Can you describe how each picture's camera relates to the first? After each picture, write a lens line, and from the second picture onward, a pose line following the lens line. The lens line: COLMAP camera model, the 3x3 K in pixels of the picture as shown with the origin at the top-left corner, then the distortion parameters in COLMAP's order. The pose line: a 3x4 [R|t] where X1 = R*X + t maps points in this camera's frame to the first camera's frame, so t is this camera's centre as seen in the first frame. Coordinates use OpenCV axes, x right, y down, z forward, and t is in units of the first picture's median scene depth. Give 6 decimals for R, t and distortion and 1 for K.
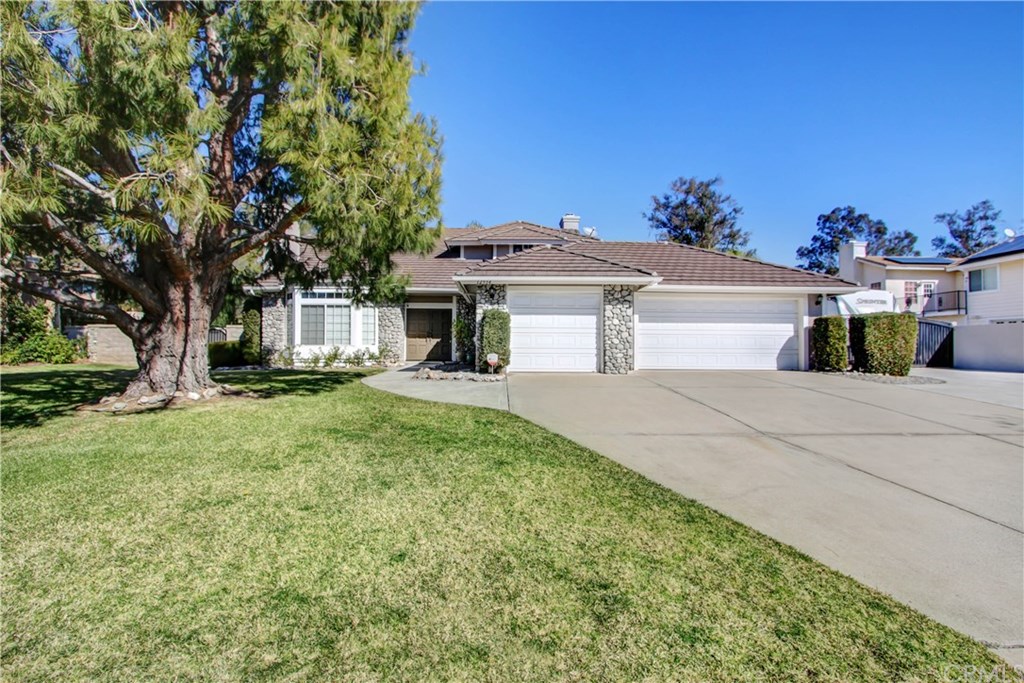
lens RADIAL K [[464.2, 0, 512.0], [0, 464.2, 341.5], [0, 0, 1]] dist [-0.029364, -0.000182]
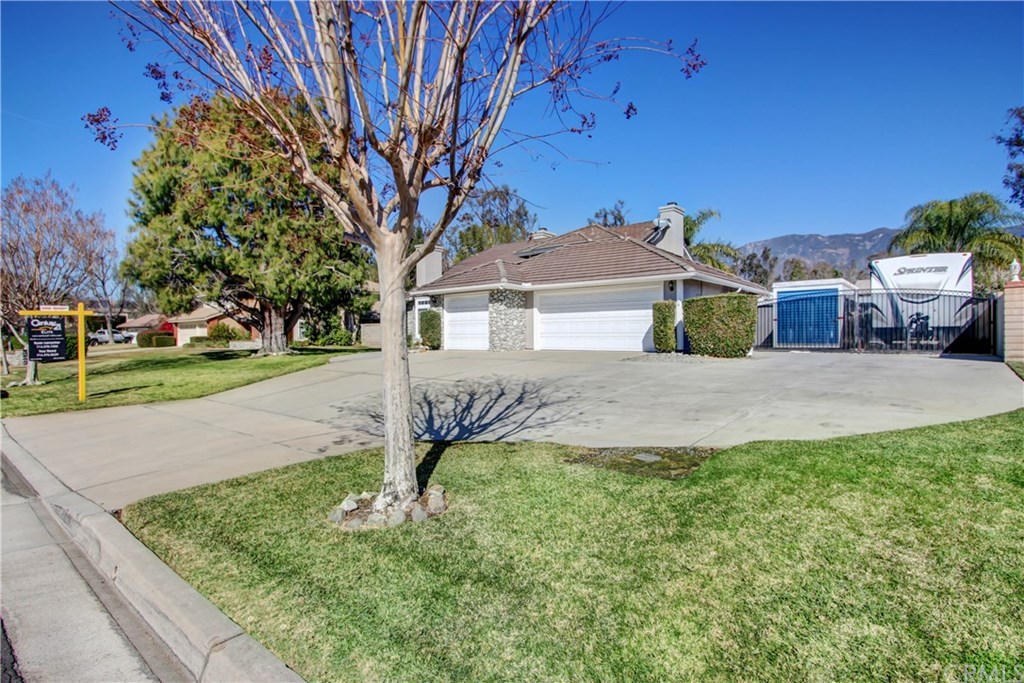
lens RADIAL K [[493.4, 0, 512.0], [0, 493.4, 341.5], [0, 0, 1]] dist [-0.000664, -0.000084]
pose [[0.760907, -0.002464, -0.648857, 1.179643], [0.014677, 0.999802, 0.013414, 0.018624], [0.648695, -0.019730, 0.760792, -0.128231]]
